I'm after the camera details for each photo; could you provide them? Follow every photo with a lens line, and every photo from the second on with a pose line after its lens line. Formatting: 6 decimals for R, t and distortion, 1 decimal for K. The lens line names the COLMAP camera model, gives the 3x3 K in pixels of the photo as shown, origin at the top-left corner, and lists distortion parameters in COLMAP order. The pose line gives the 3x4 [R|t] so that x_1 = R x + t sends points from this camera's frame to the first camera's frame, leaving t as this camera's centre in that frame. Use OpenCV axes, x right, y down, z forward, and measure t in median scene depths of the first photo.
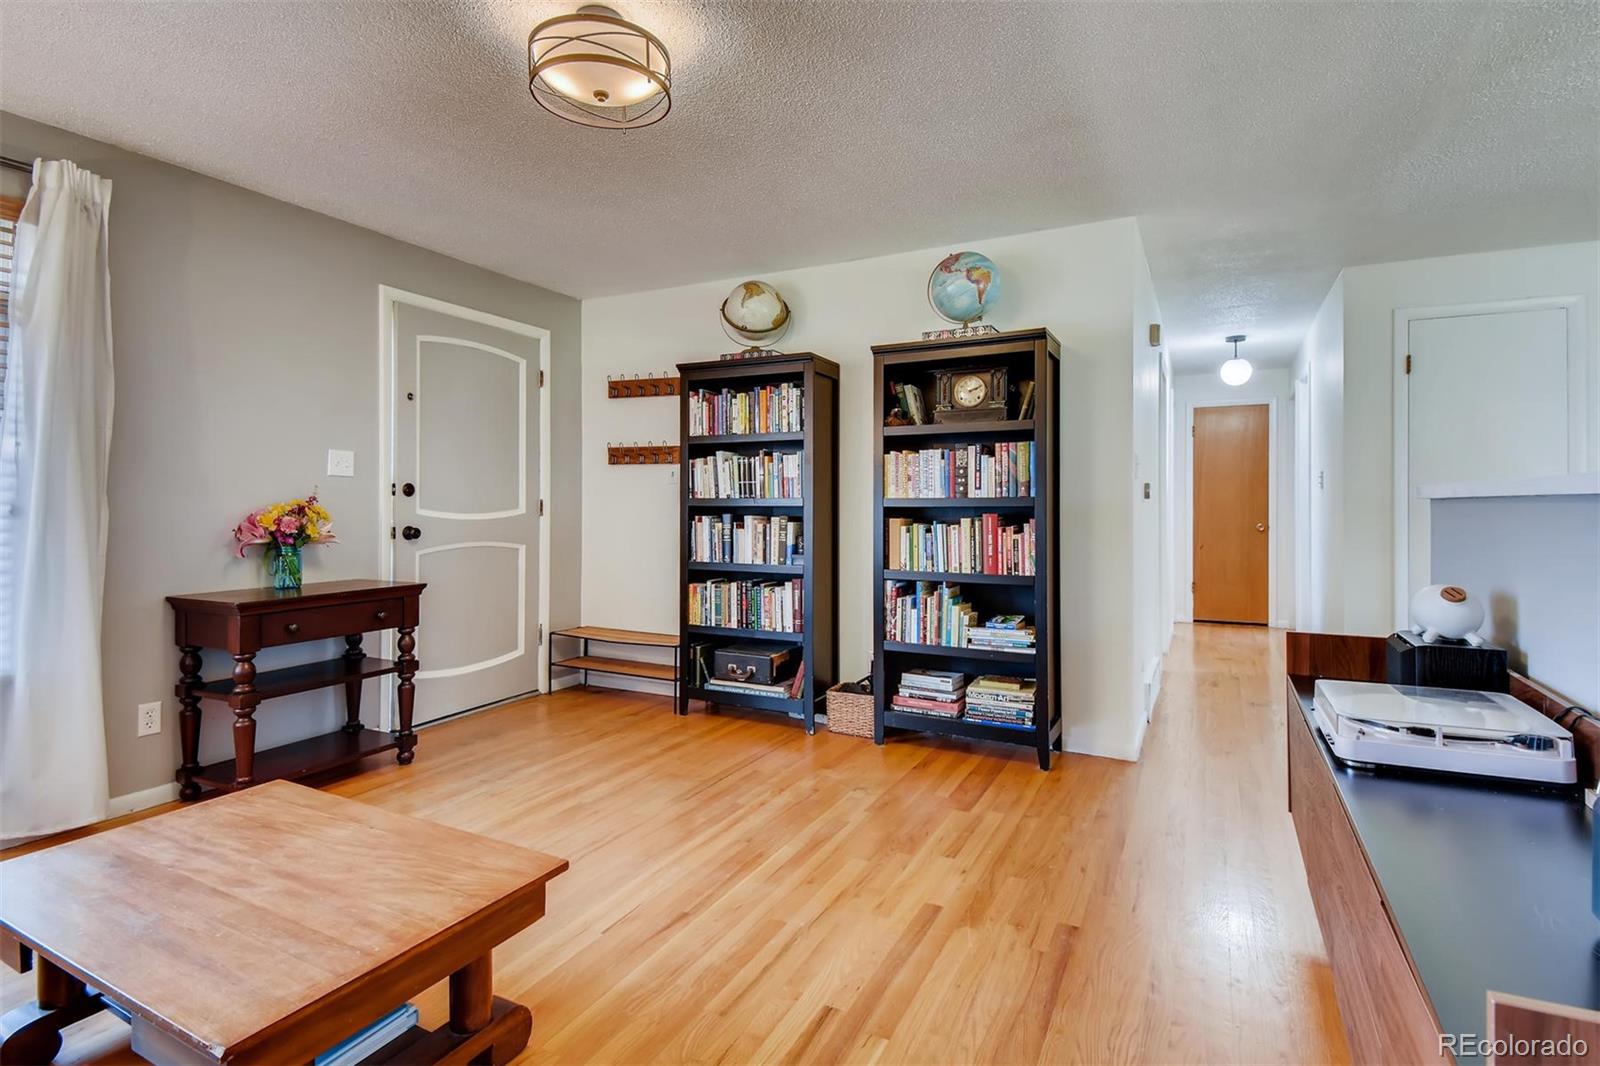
lens RADIAL K [[781.0, 0, 813.6], [0, 781.0, 503.5], [0, 0, 1]] dist [0.023786, -0.005525]
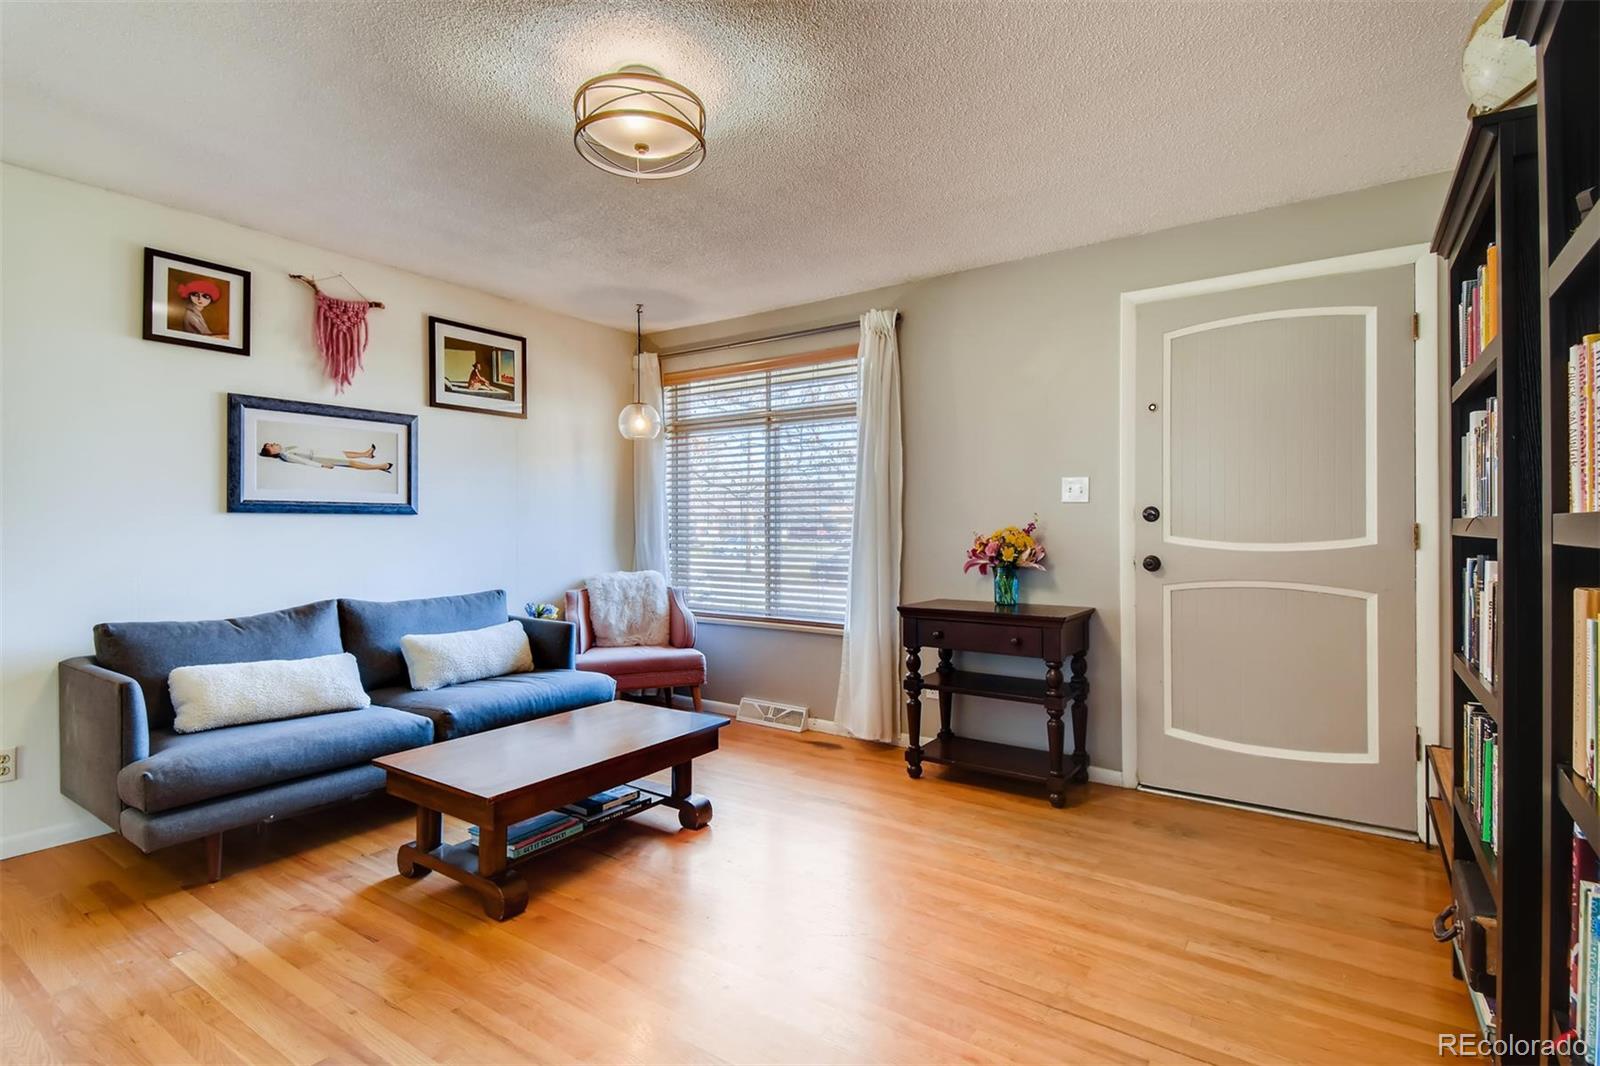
lens RADIAL K [[781.0, 0, 808.8], [0, 781.0, 521.7], [0, 0, 1]] dist [0.023786, -0.005525]
pose [[-0.138432, -0.008022, -0.990339, 0.432419], [-0.001016, 0.999968, -0.007958, -0.001694], [0.990371, -0.000095, -0.138435, 0.799720]]
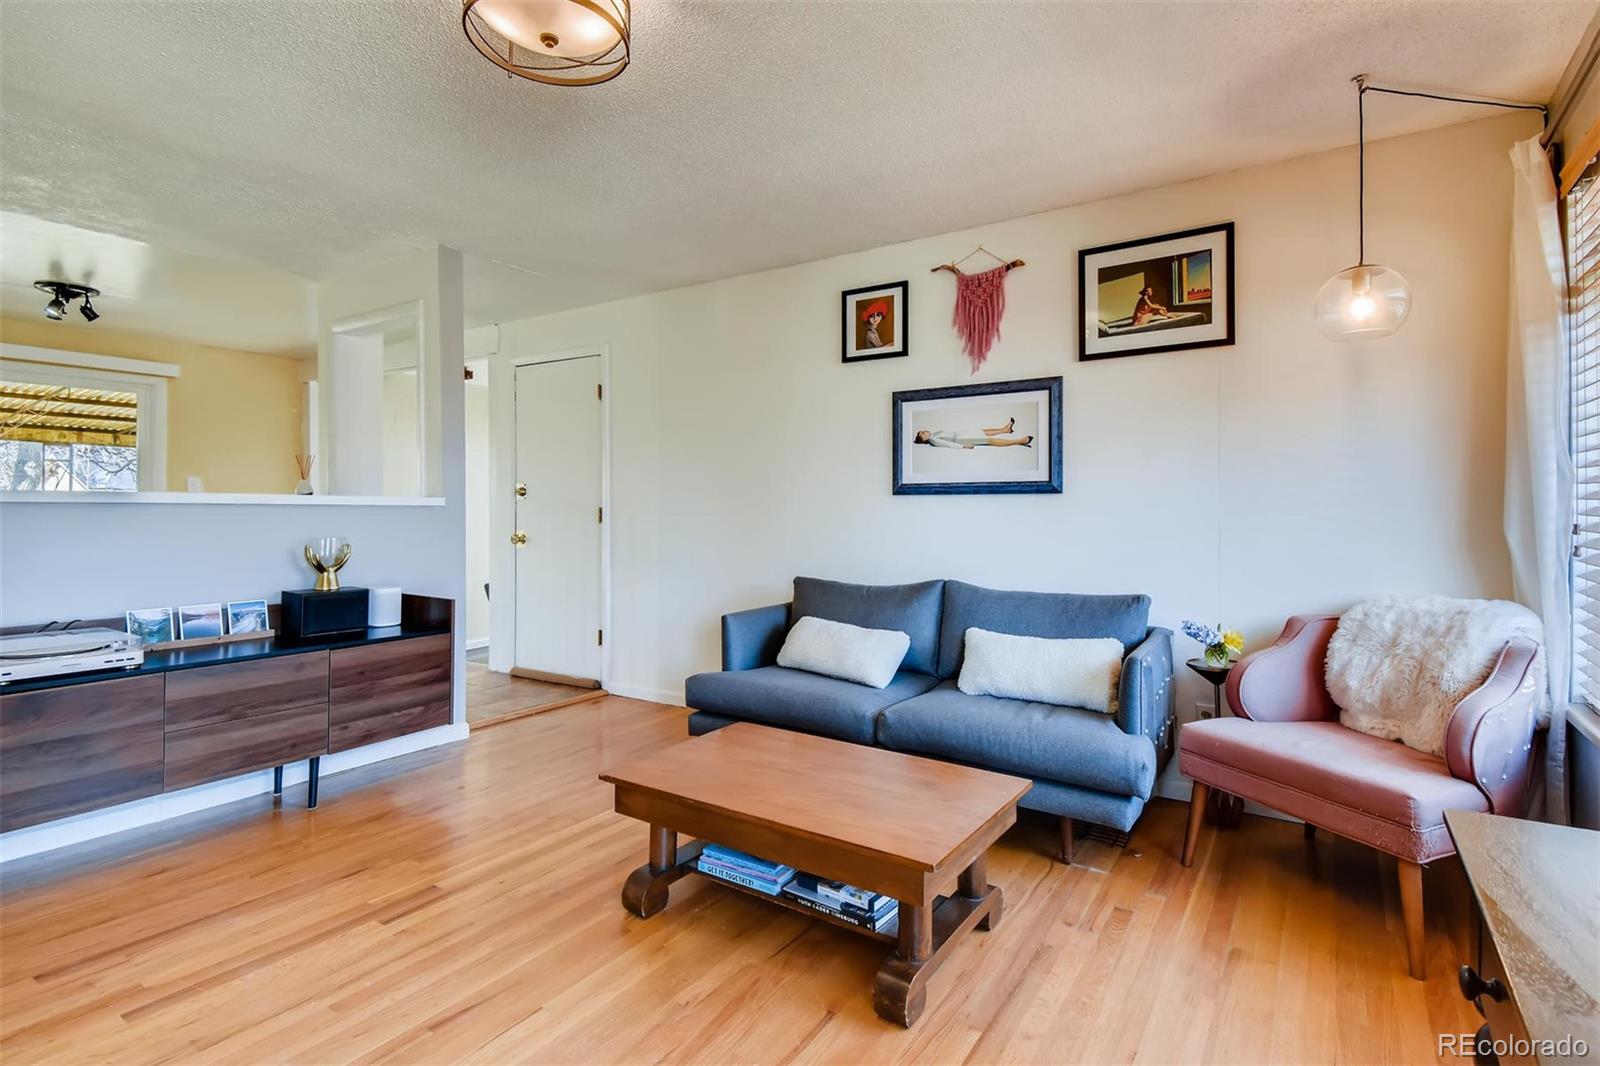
lens RADIAL K [[781.0, 0, 789.0], [0, 781.0, 508.4], [0, 0, 1]] dist [0.023786, -0.005525]
pose [[-0.990719, -0.003540, 0.135883, -0.380411], [-0.003652, 0.999993, -0.000580, -0.000390], [-0.135880, -0.001071, -0.990725, 1.062216]]
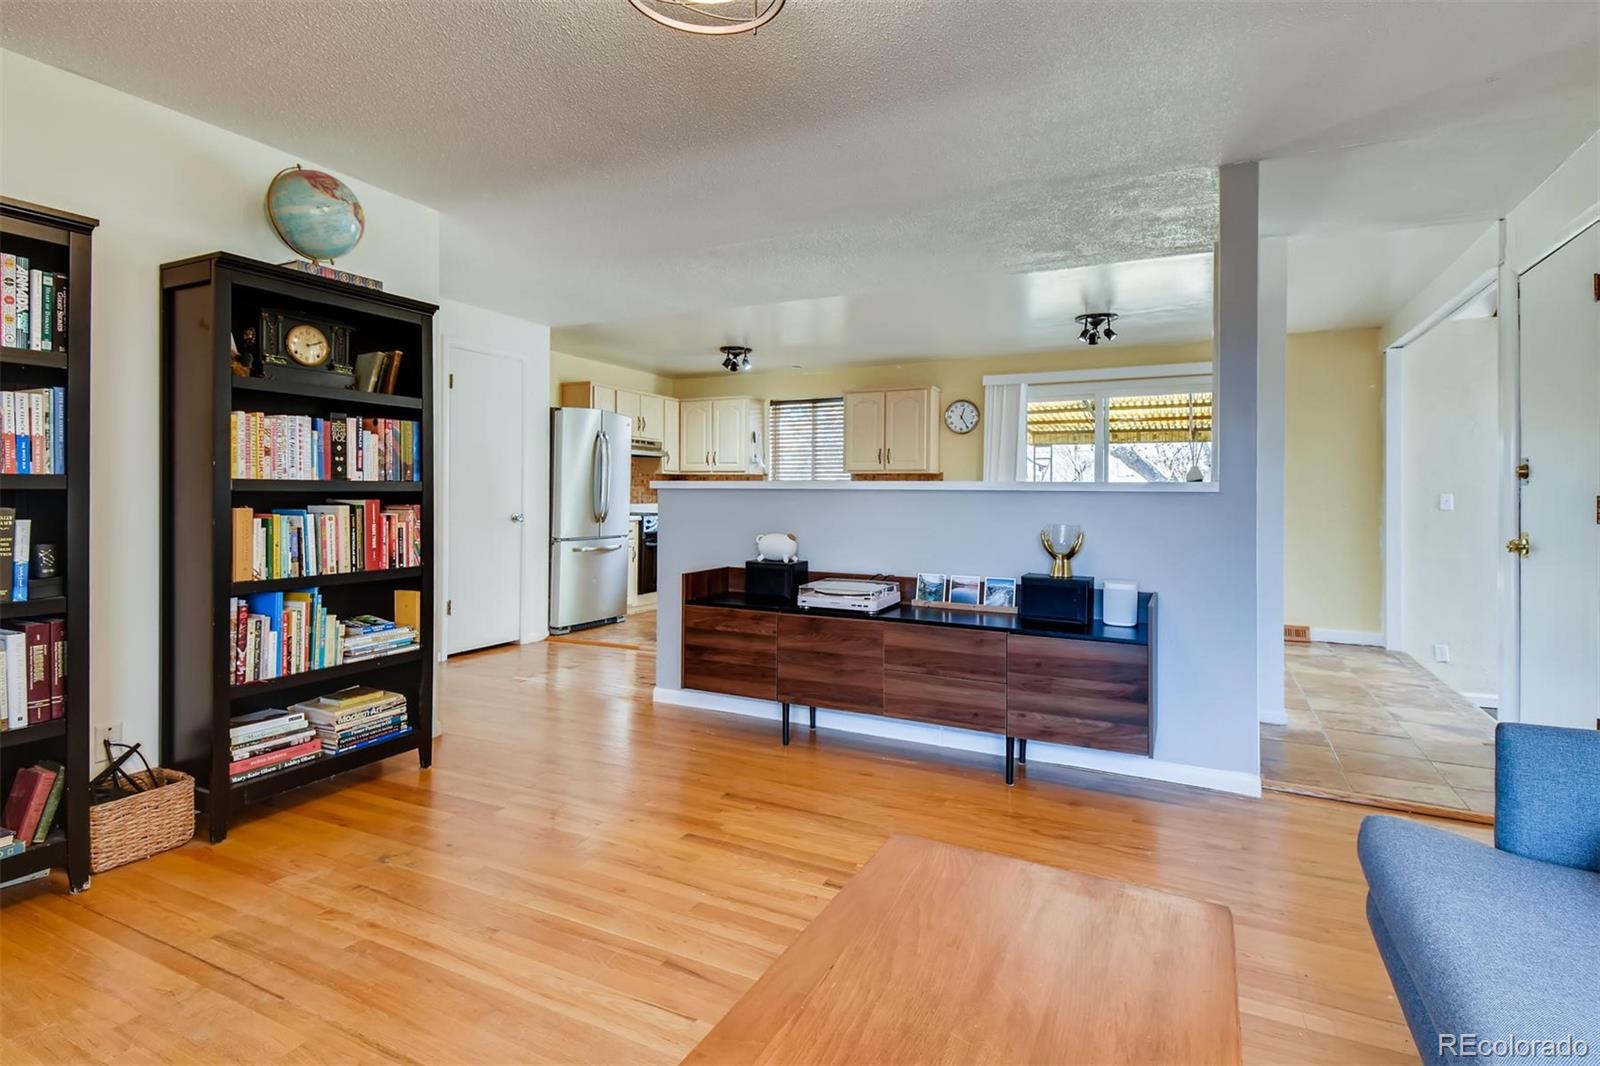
lens RADIAL K [[781.0, 0, 799.1], [0, 781.0, 492.6], [0, 0, 1]] dist [0.023786, -0.005525]
pose [[-0.009868, -0.000330, 0.999951, -0.631256], [-0.009059, 0.999959, 0.000241, 0.000890], [-0.999910, -0.009057, -0.009870, 0.529821]]
